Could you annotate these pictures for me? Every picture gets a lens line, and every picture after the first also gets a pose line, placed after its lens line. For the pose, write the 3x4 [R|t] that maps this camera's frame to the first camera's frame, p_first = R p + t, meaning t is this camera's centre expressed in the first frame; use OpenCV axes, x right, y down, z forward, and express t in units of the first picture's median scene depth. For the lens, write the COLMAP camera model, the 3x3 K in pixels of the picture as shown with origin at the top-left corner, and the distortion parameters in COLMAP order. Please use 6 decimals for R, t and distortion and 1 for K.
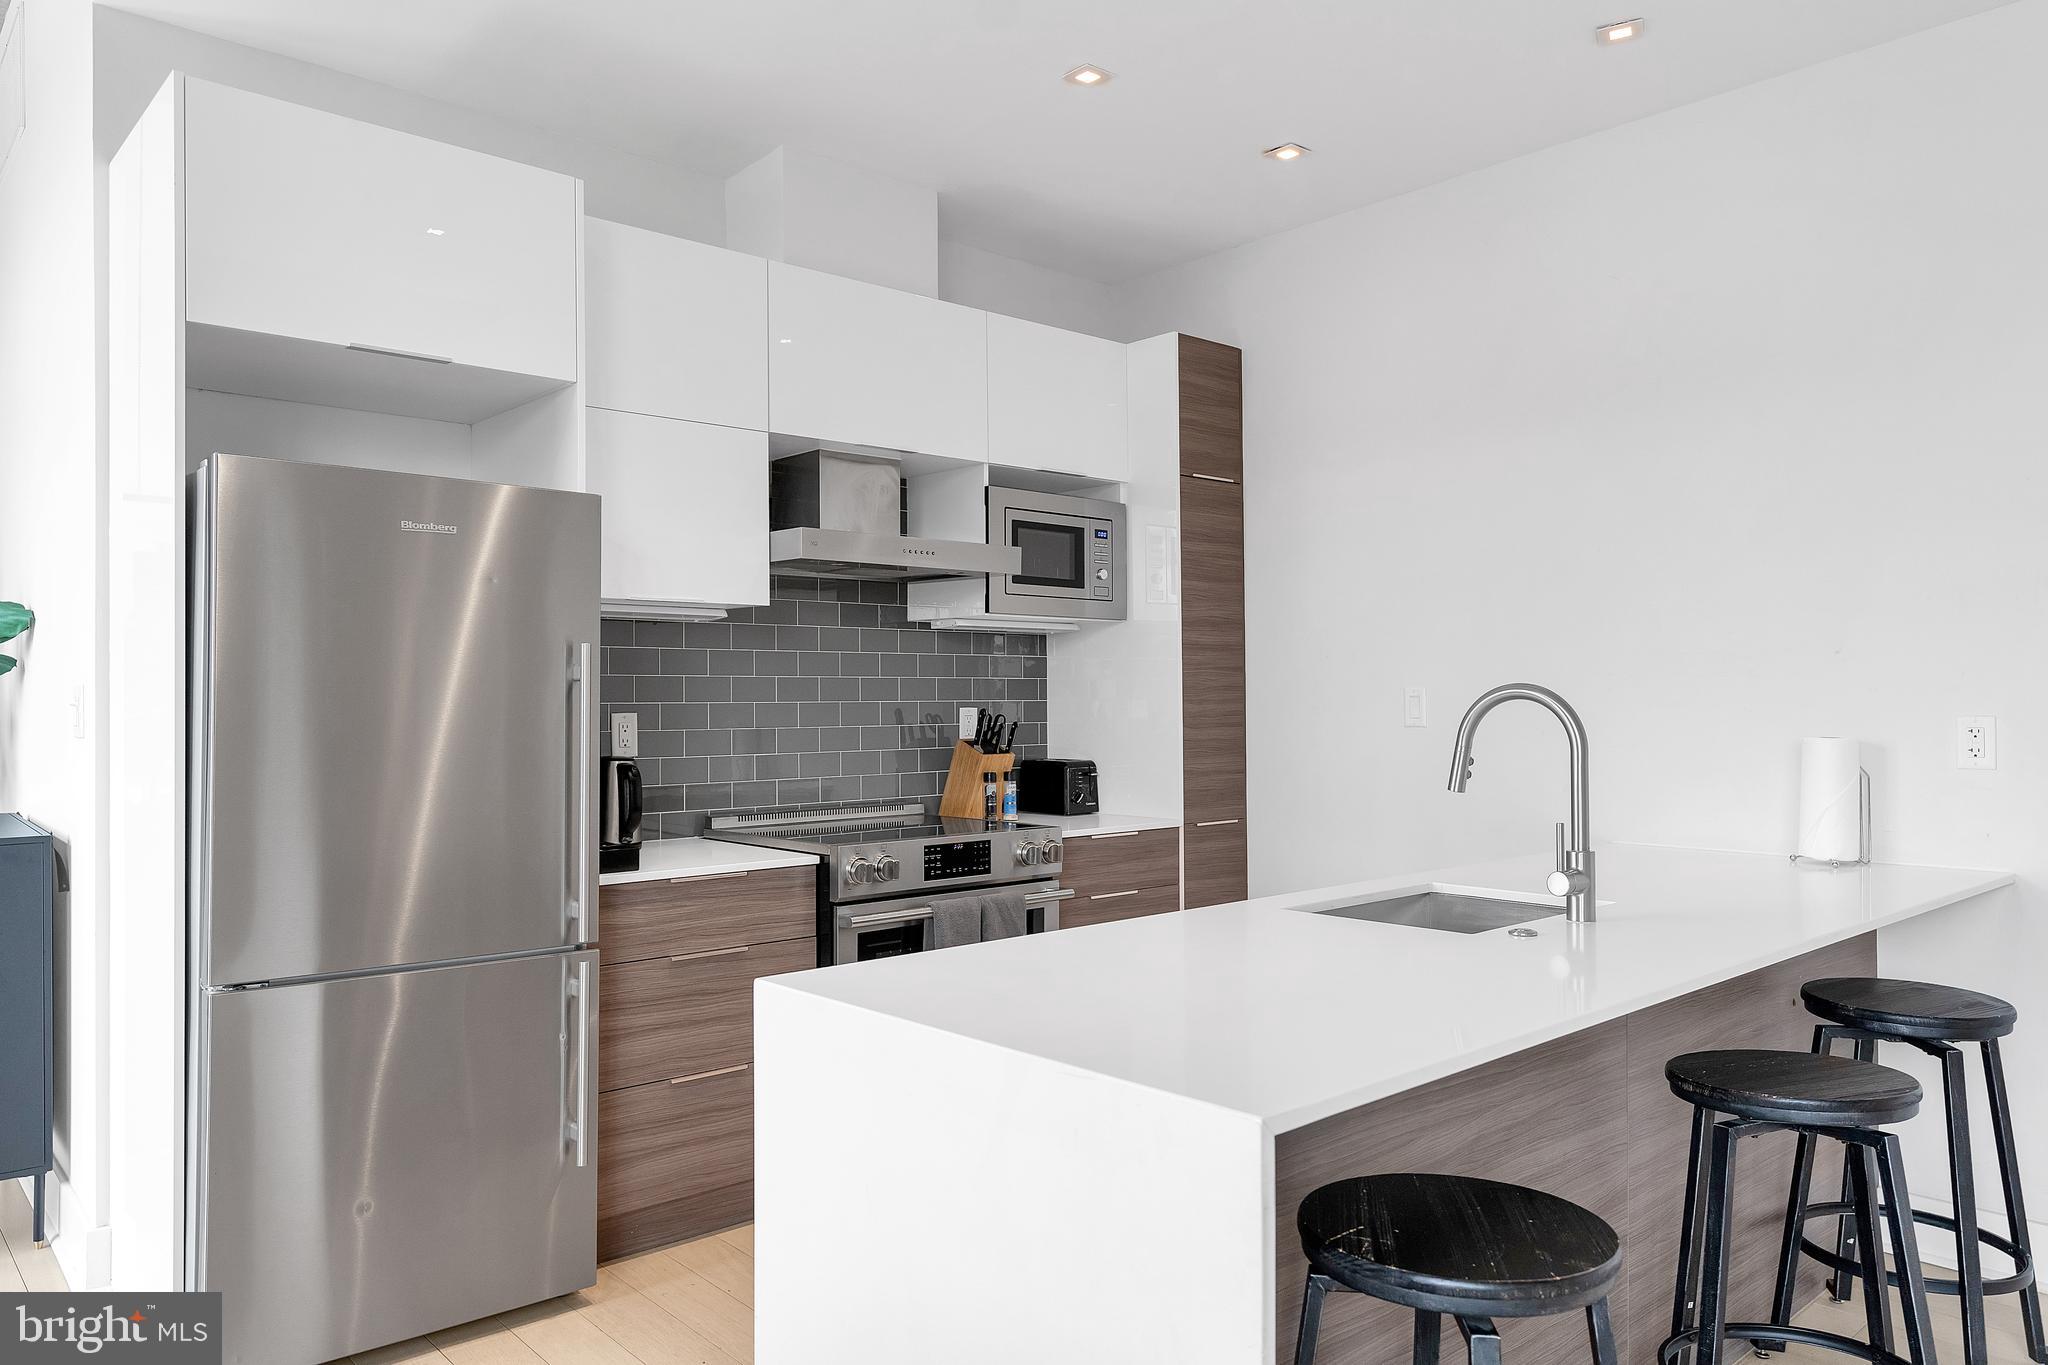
lens RADIAL K [[1386.2, 0, 1025.8], [0, 1386.2, 681.3], [0, 0, 1]] dist [-0.022203, -0.000663]
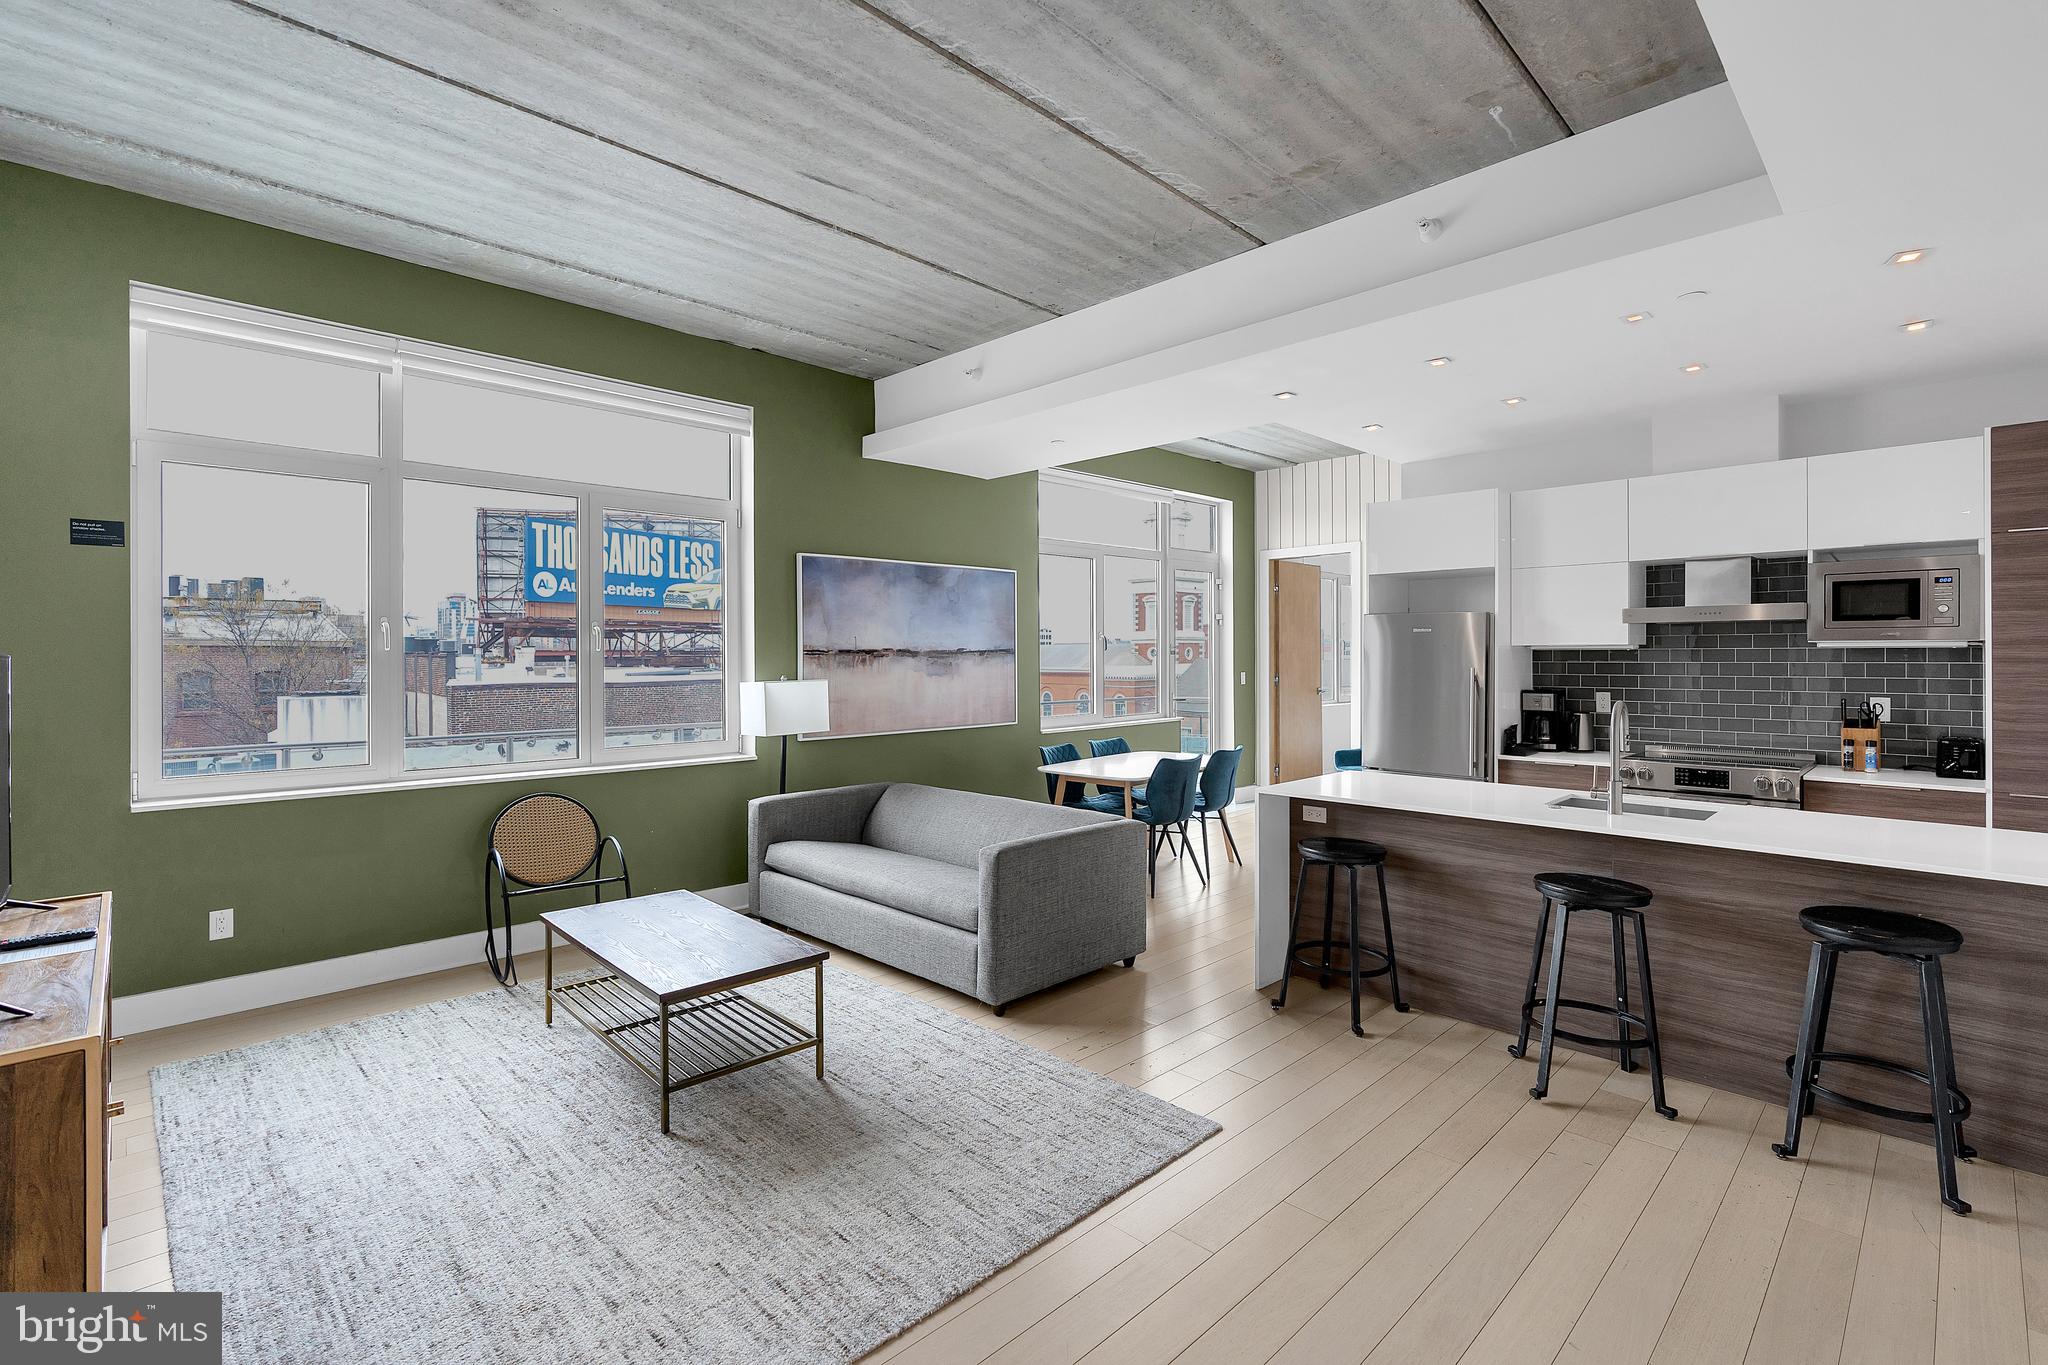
lens RADIAL K [[927.1, 0, 1017.7], [0, 927.1, 654.1], [0, 0, 1]] dist [-0.006876, 0.001335]
pose [[0.030516, 0.004485, -0.999524, 1.033736], [0.017679, 0.999831, 0.005026, -0.055371], [0.999378, -0.017824, 0.030432, 0.025131]]
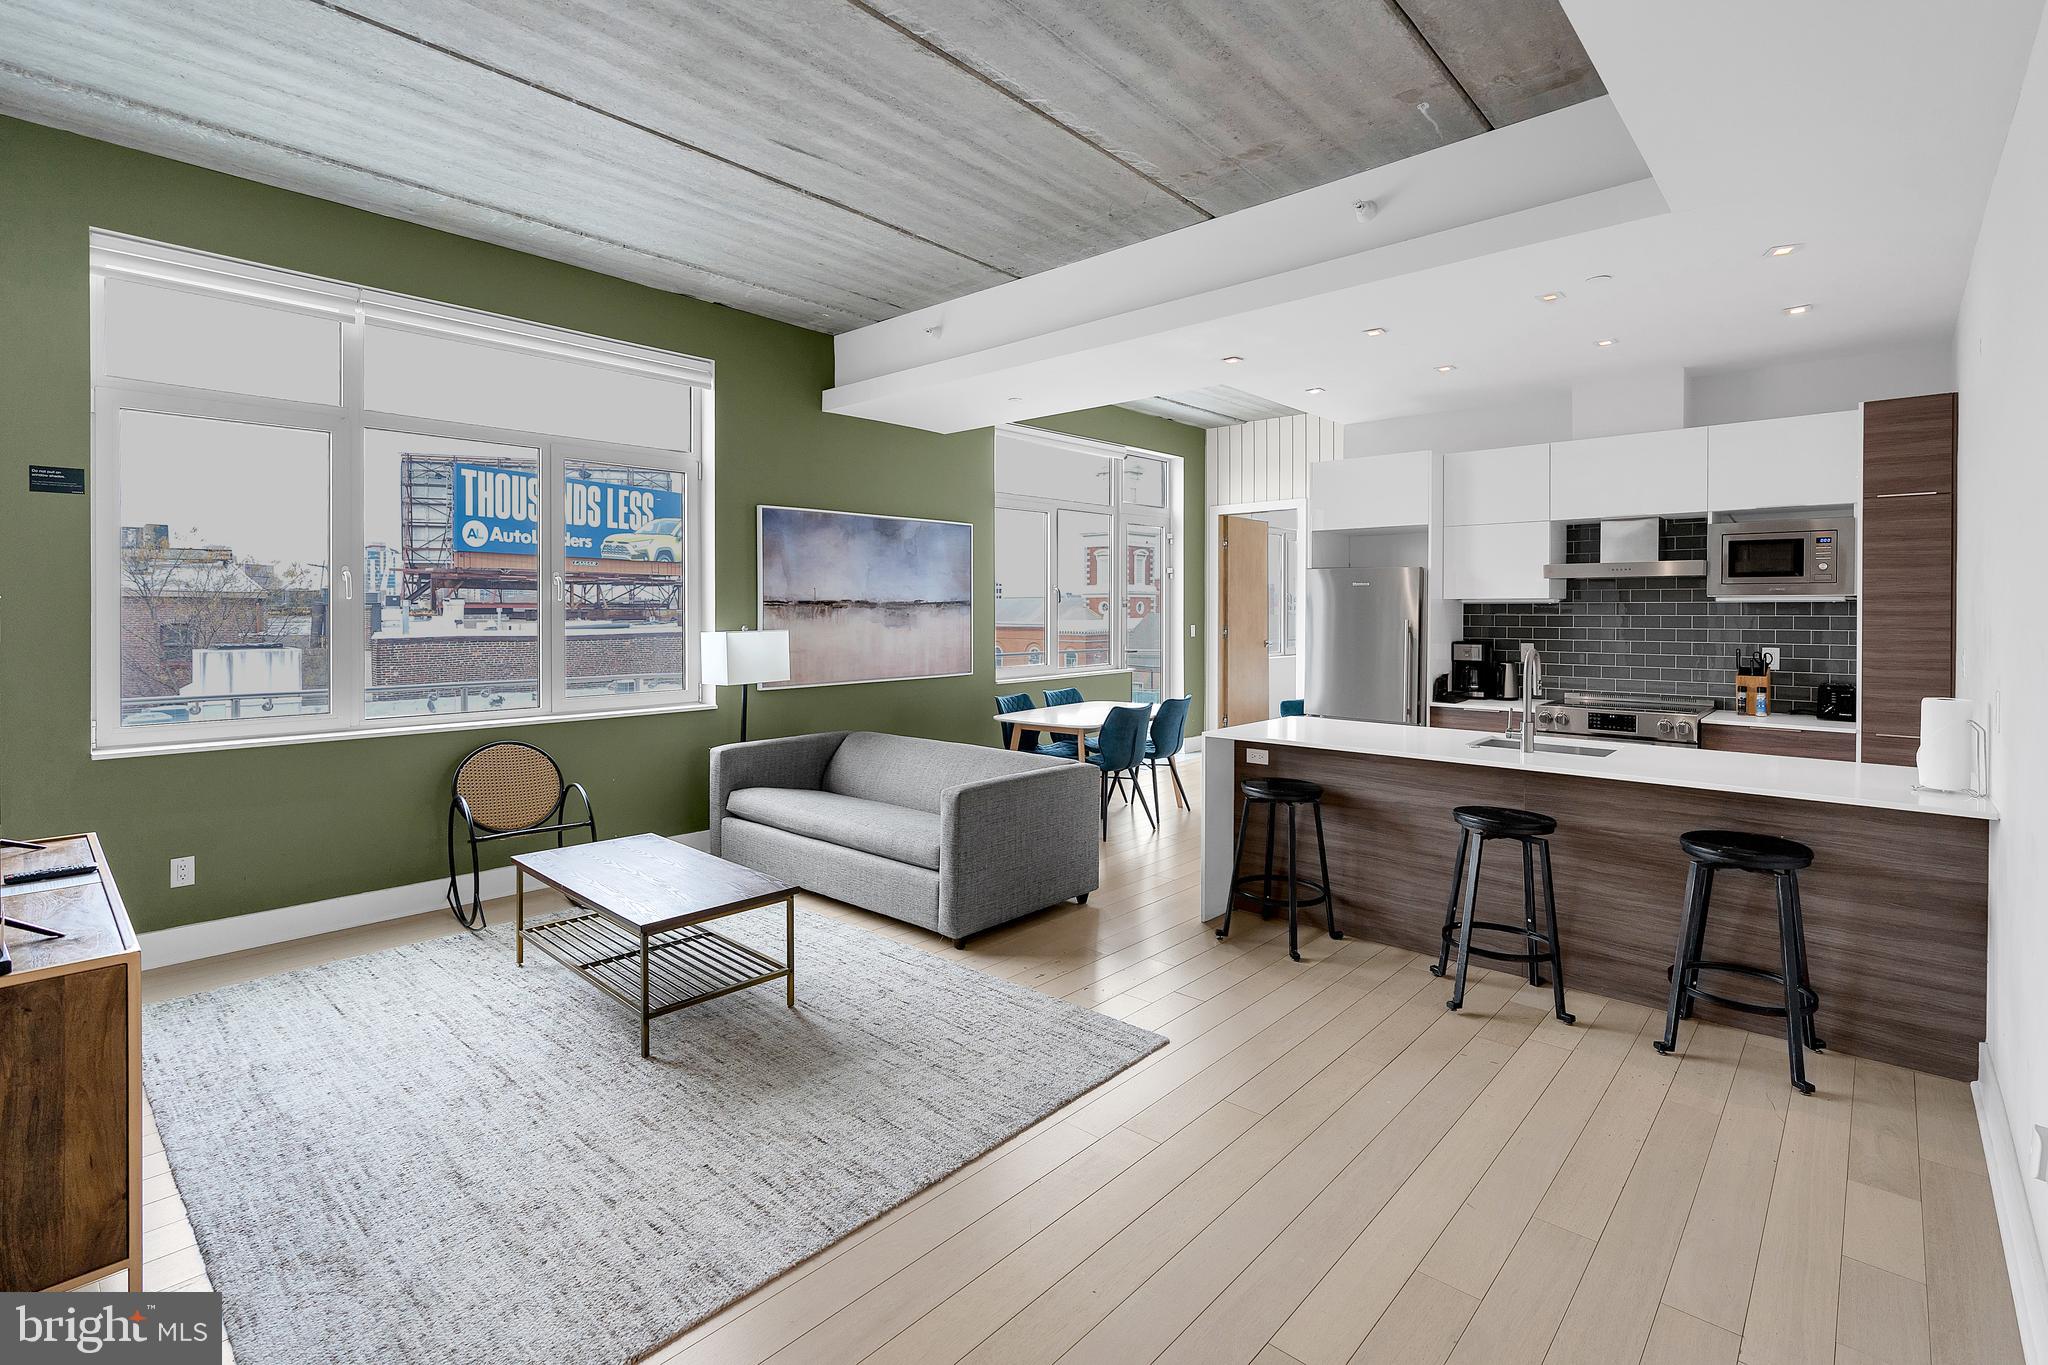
lens RADIAL K [[942.7, 0, 1020.2], [0, 942.7, 611.4], [0, 0, 1]] dist [-0.005975, 0.000304]
pose [[0.086200, 0.007874, -0.996247, 1.095506], [0.014016, 0.999860, 0.009116, -0.051777], [0.996179, -0.014749, 0.086077, 0.011671]]
